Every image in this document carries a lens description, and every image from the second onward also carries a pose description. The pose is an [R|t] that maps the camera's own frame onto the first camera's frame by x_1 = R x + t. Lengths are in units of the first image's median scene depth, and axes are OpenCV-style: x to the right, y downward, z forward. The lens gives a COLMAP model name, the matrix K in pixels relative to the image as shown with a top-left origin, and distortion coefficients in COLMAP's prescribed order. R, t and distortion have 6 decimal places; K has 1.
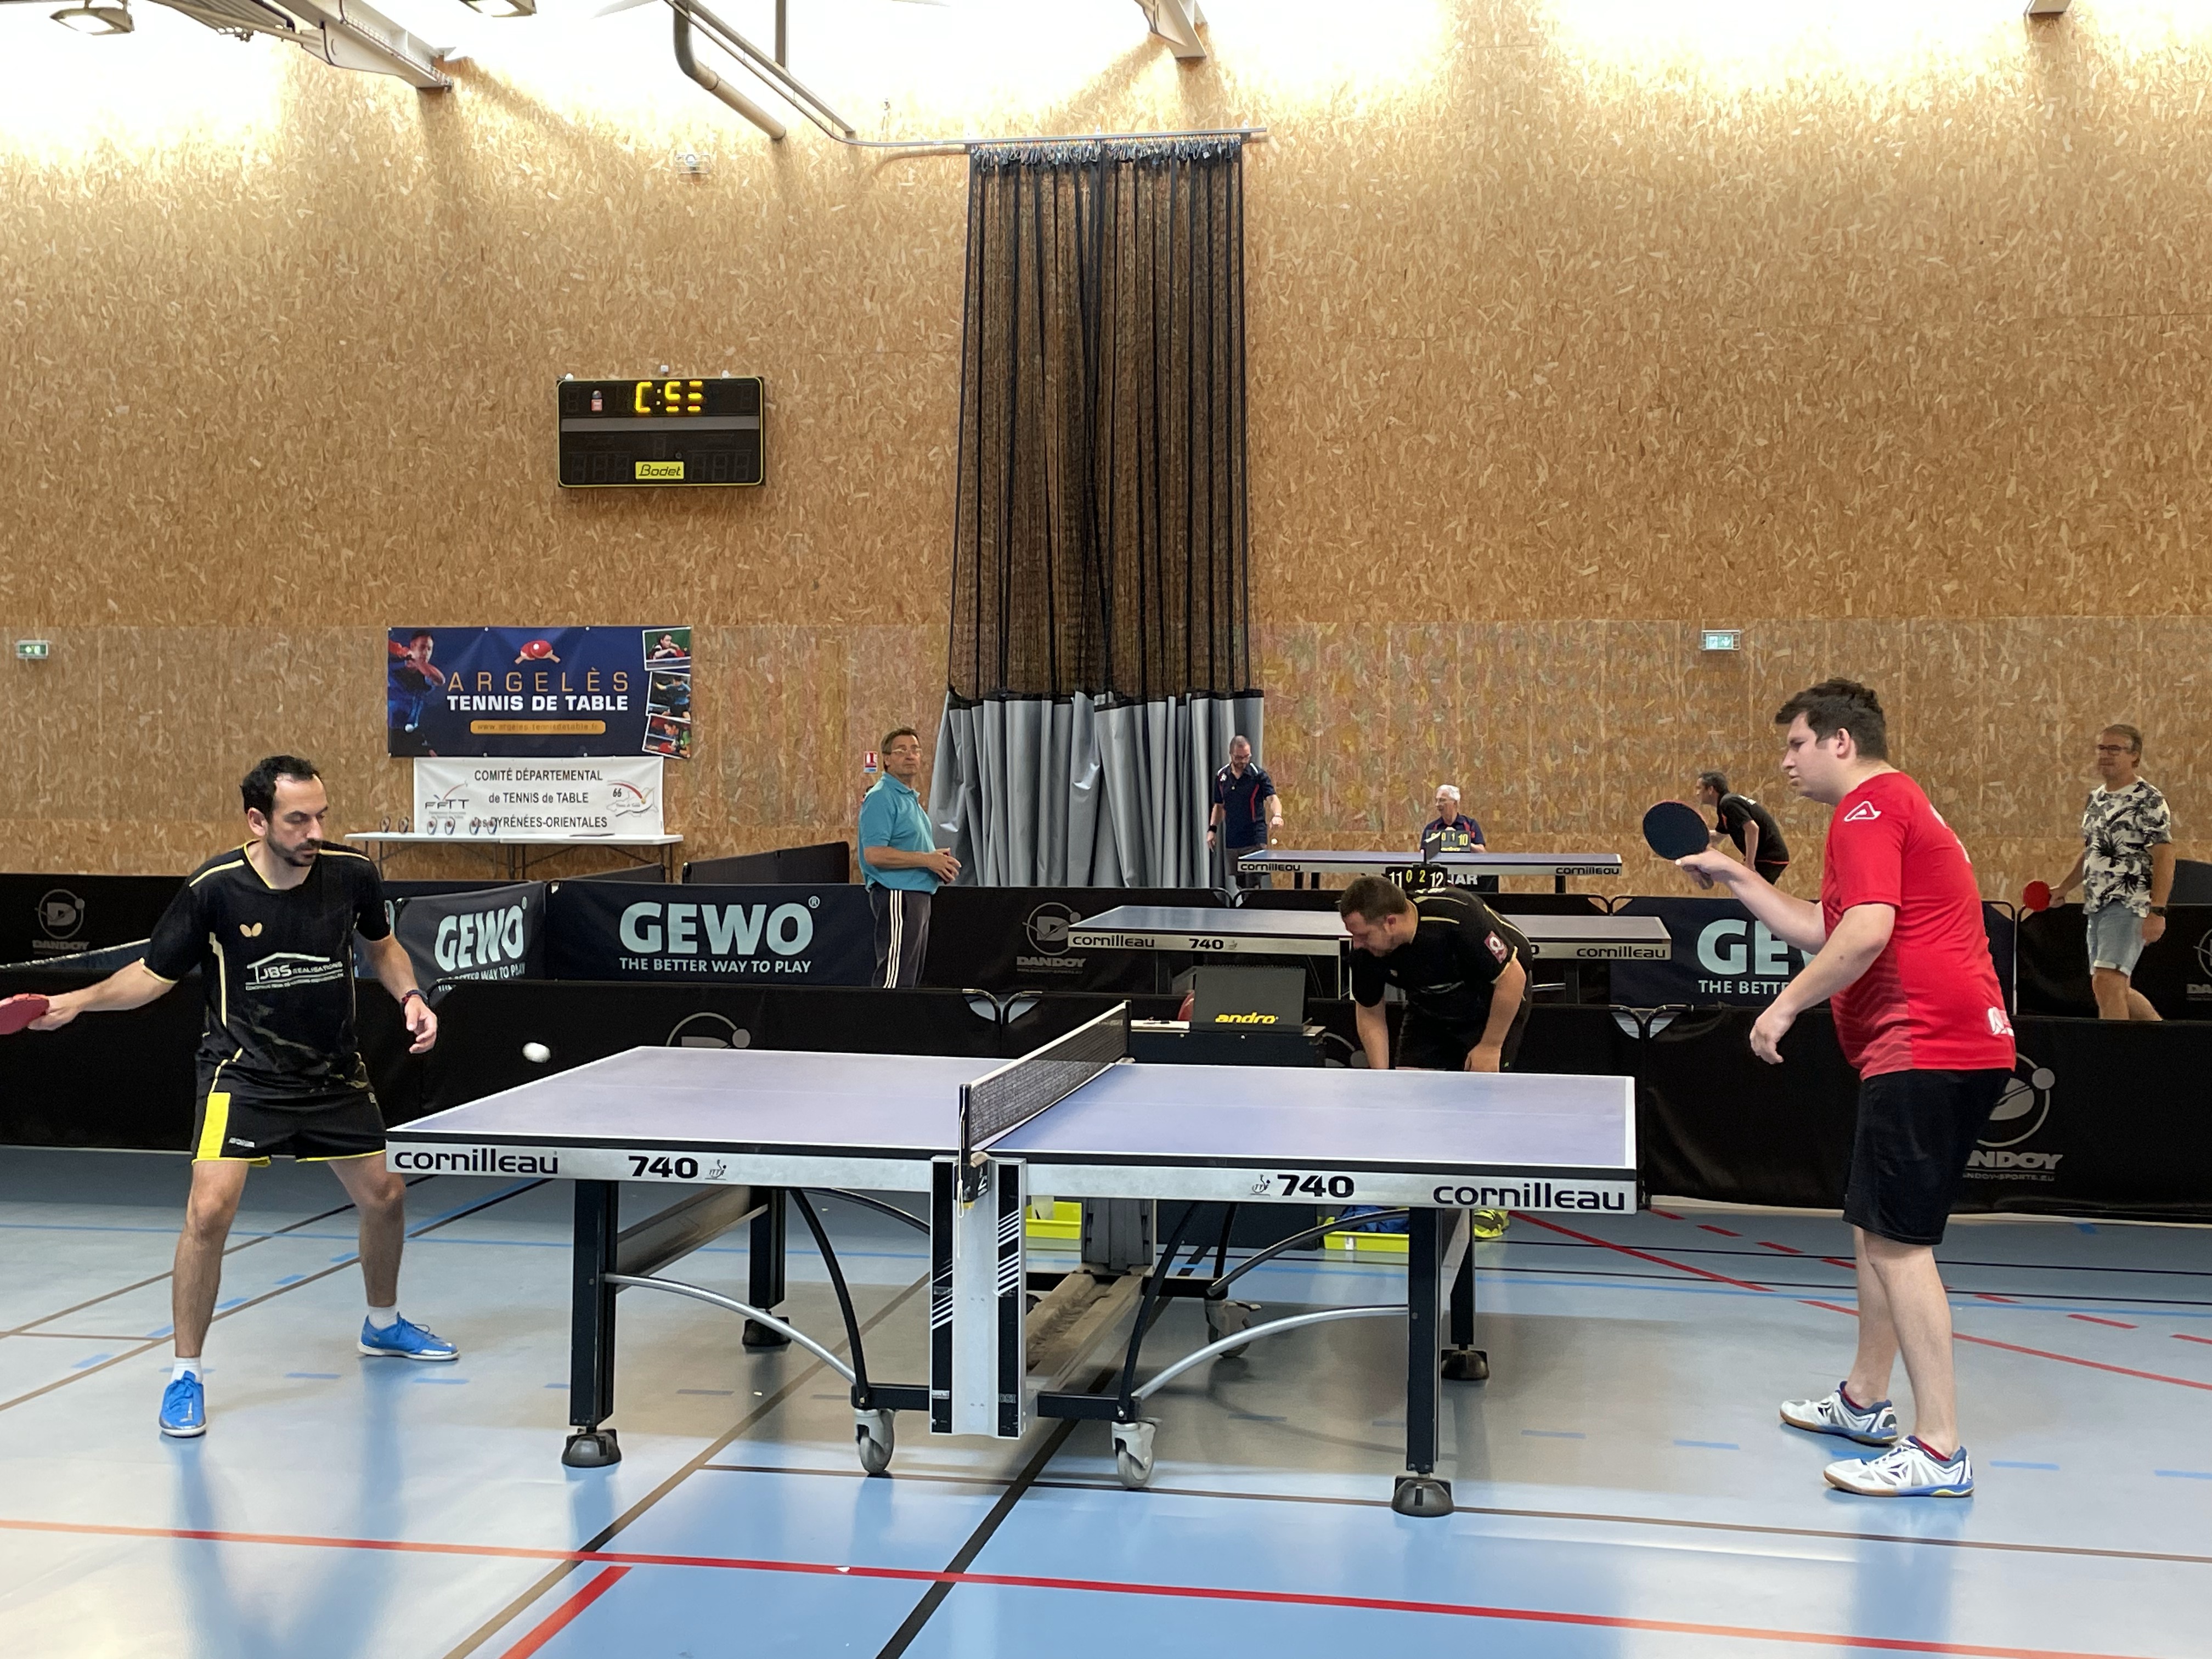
lens RADIAL K [[2623.8, 0, 1097.5], [0, 2623.8, 805.6], [0, 0, 1]] dist [0.139718, -0.298929]
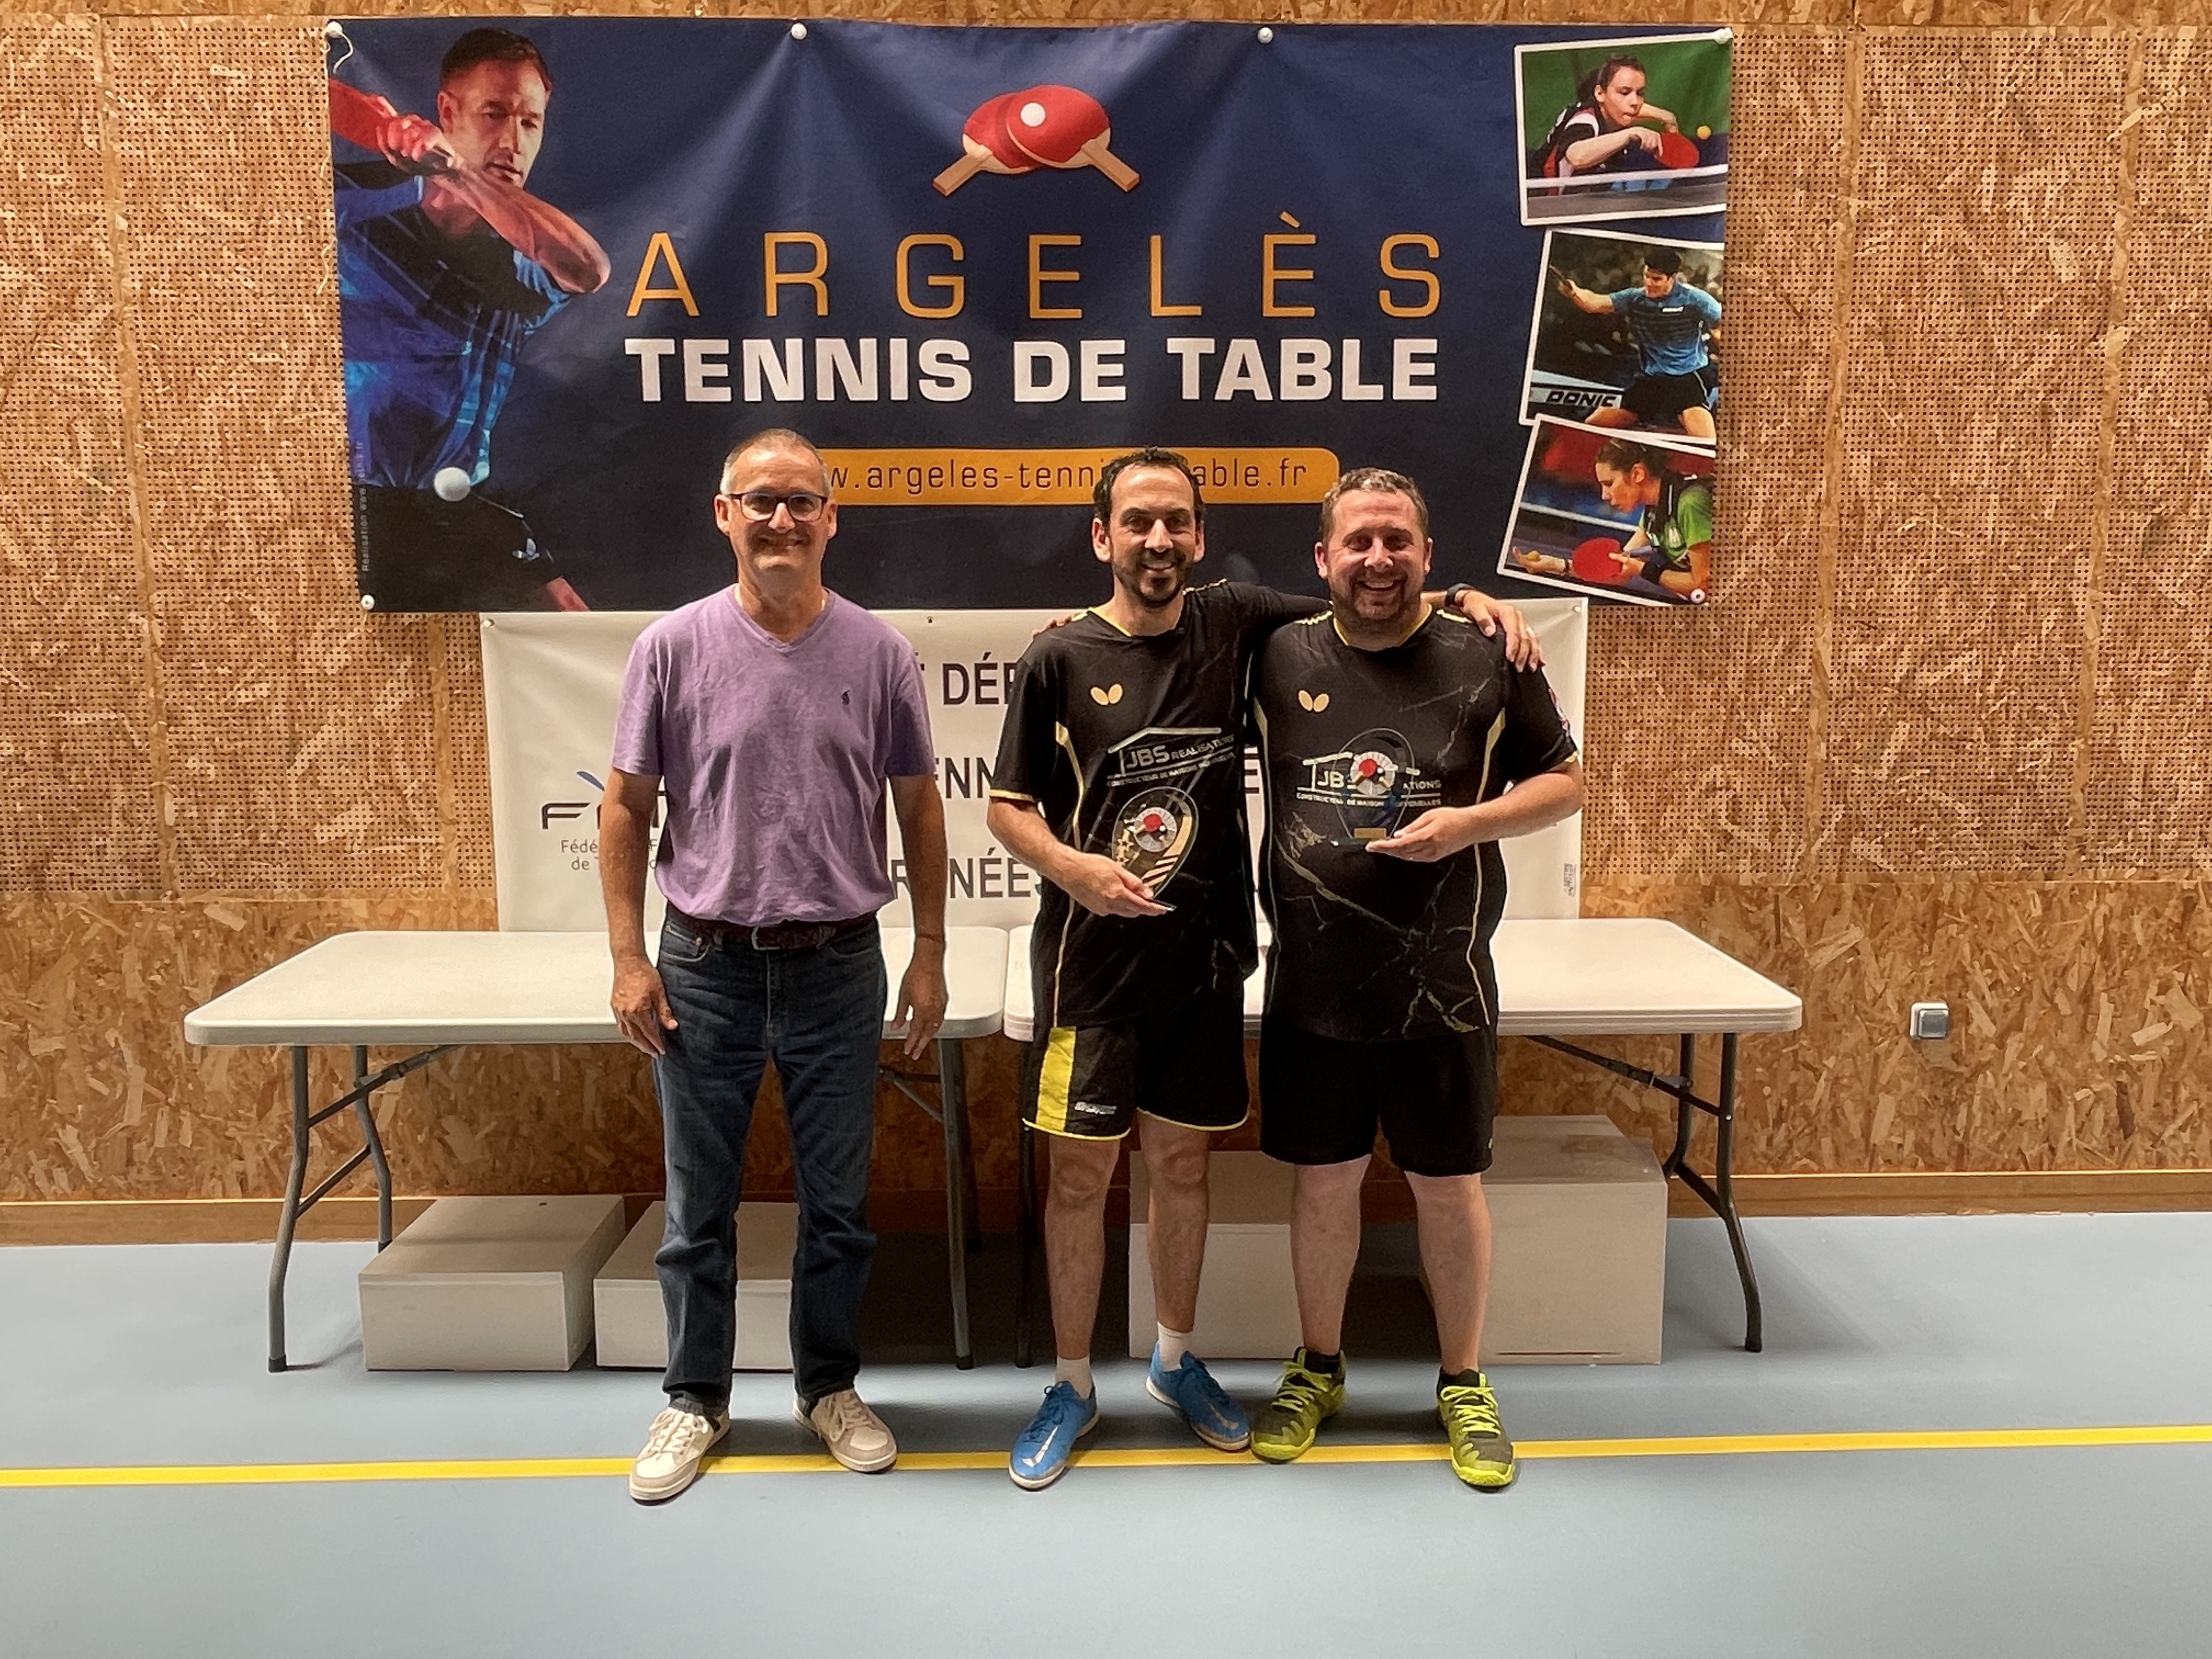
lens RADIAL K [[1839.9, 0, 1108.9], [0, 1839.9, 859.4], [0, 0, 1]] dist [0.007433, -0.018950]
pose [[0.975216, -0.040204, 0.217571, -0.257242], [0.011981, 0.991505, 0.129516, -0.018012], [-0.220930, -0.123700, 0.967413, 0.885701]]
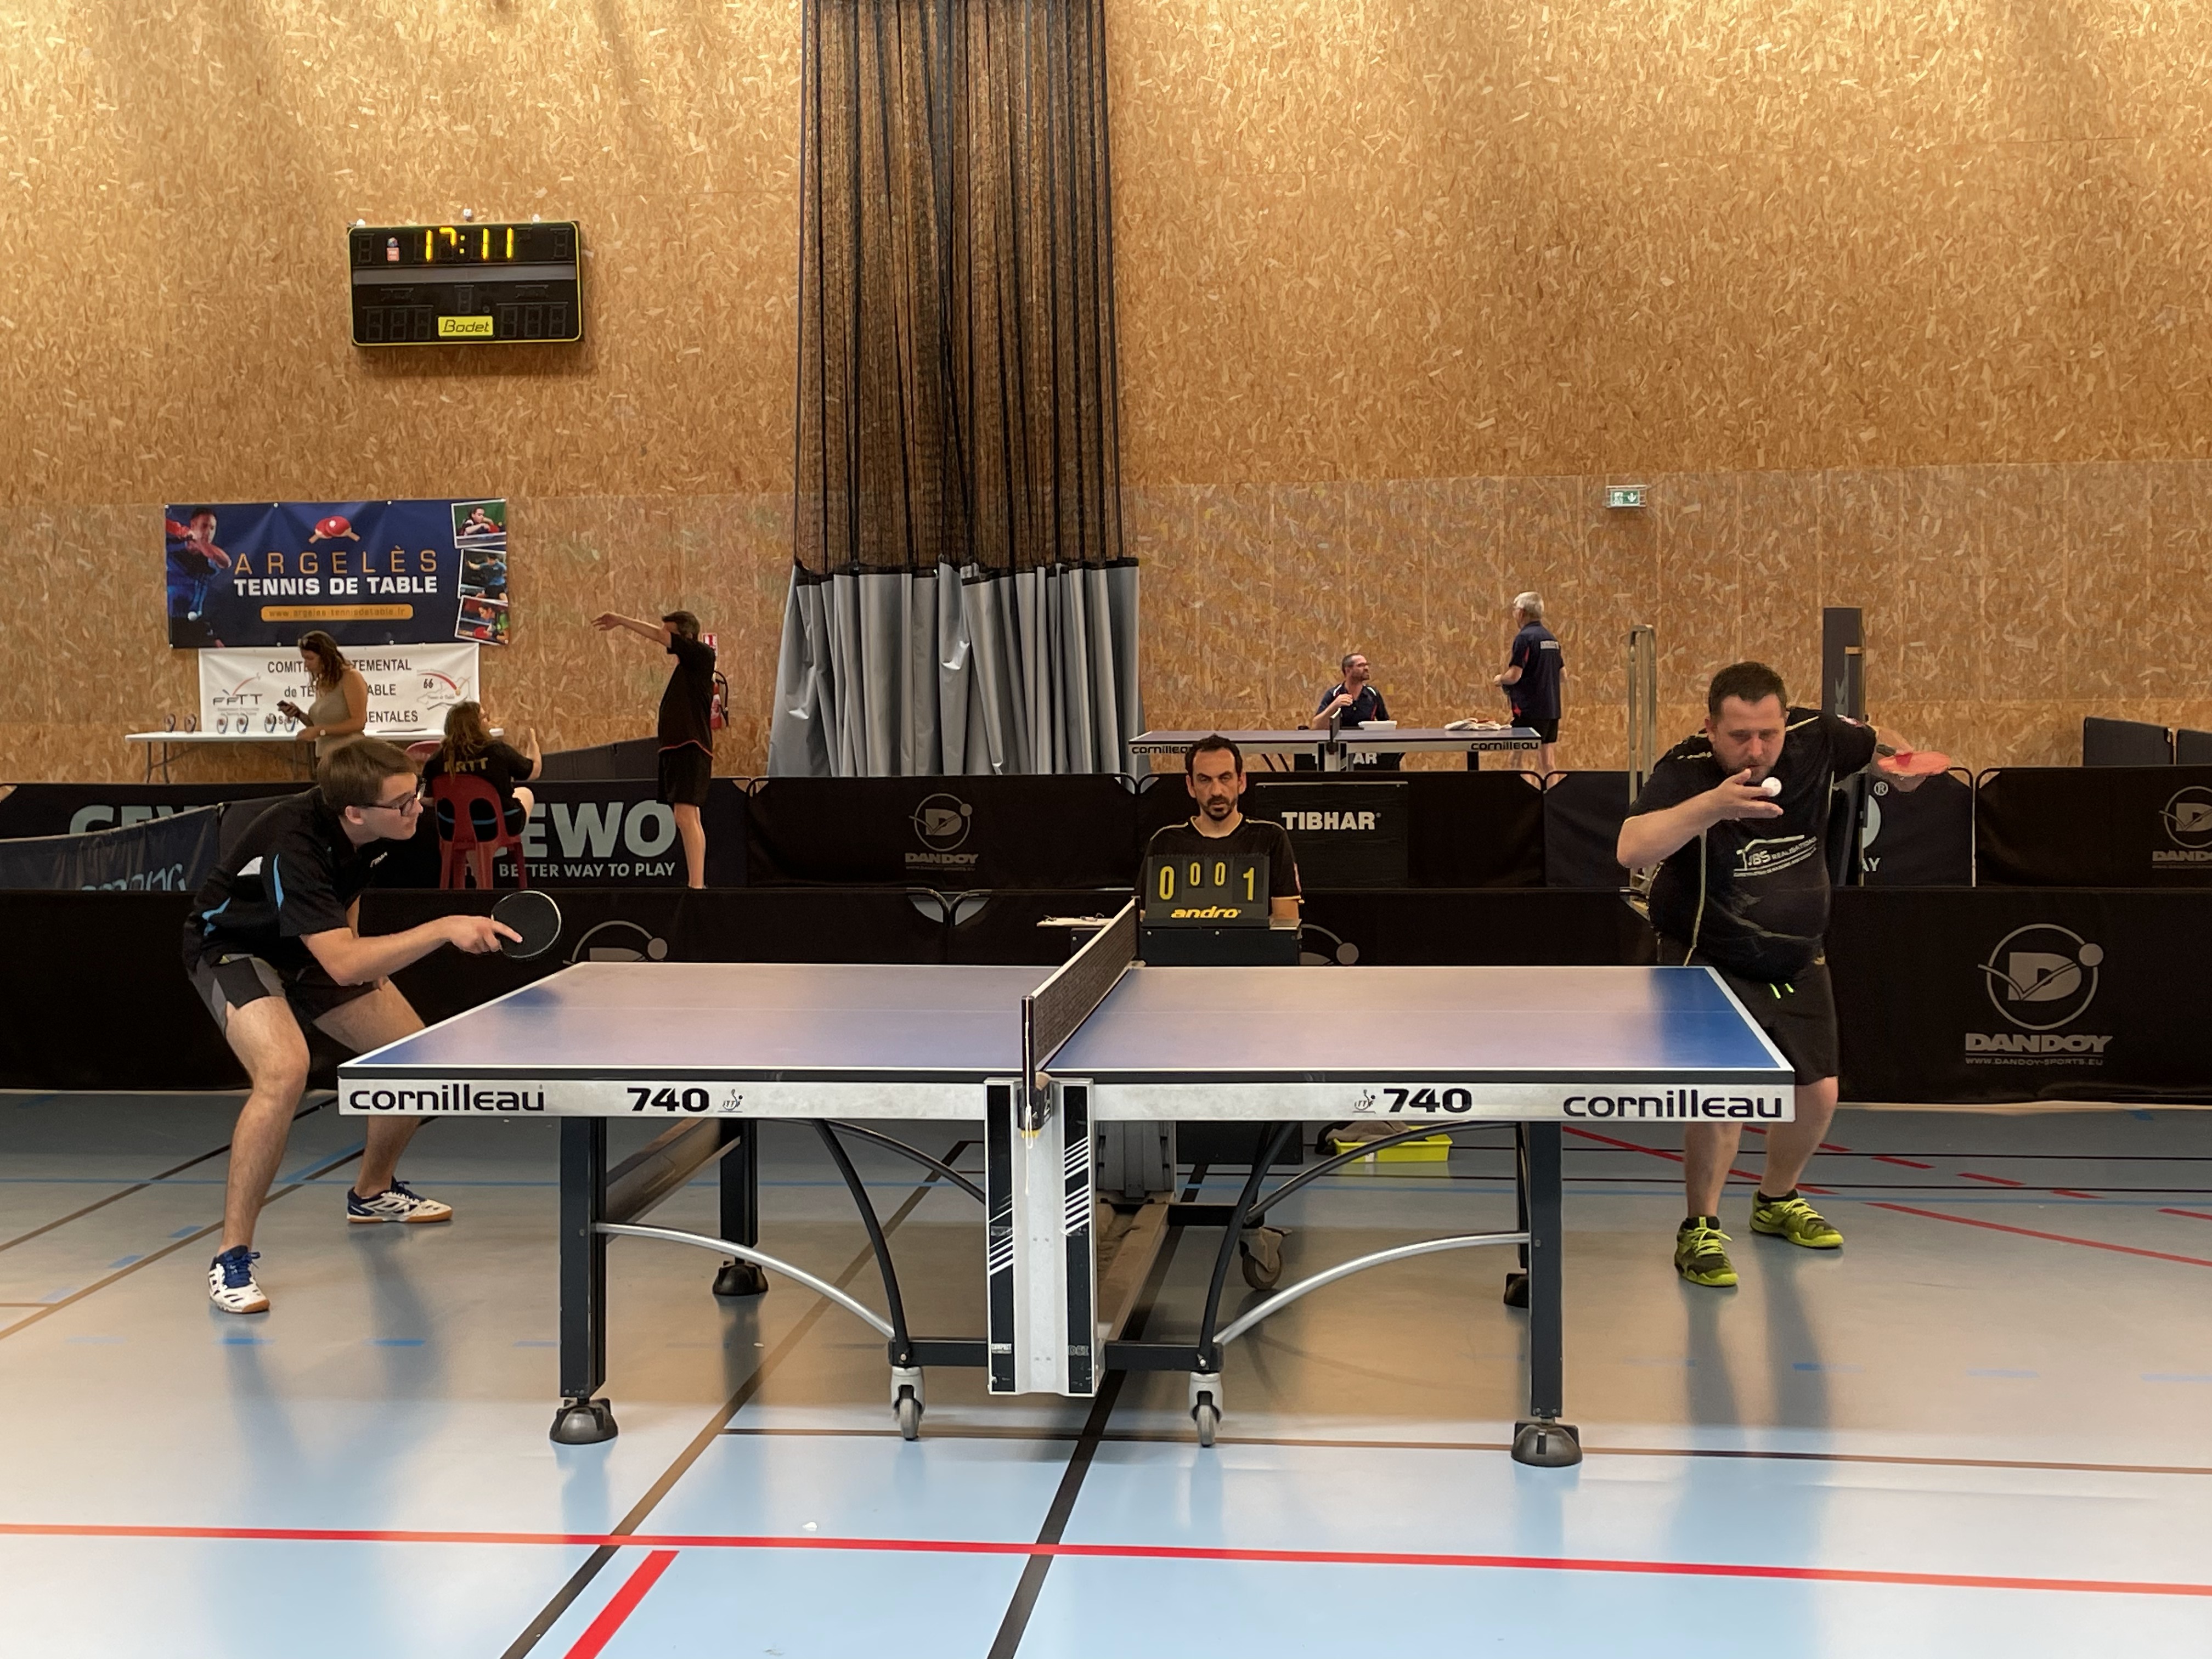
lens RADIAL K [[2791.4, 0, 1070.1], [0, 2791.4, 788.0], [0, 0, 1]] dist [0.134466, -0.288149]
pose [[0.997921, -0.022075, 0.060557, -0.021814], [0.019941, 0.999166, 0.035627, 0.001115], [-0.061293, -0.034345, 0.997529, 0.018848]]
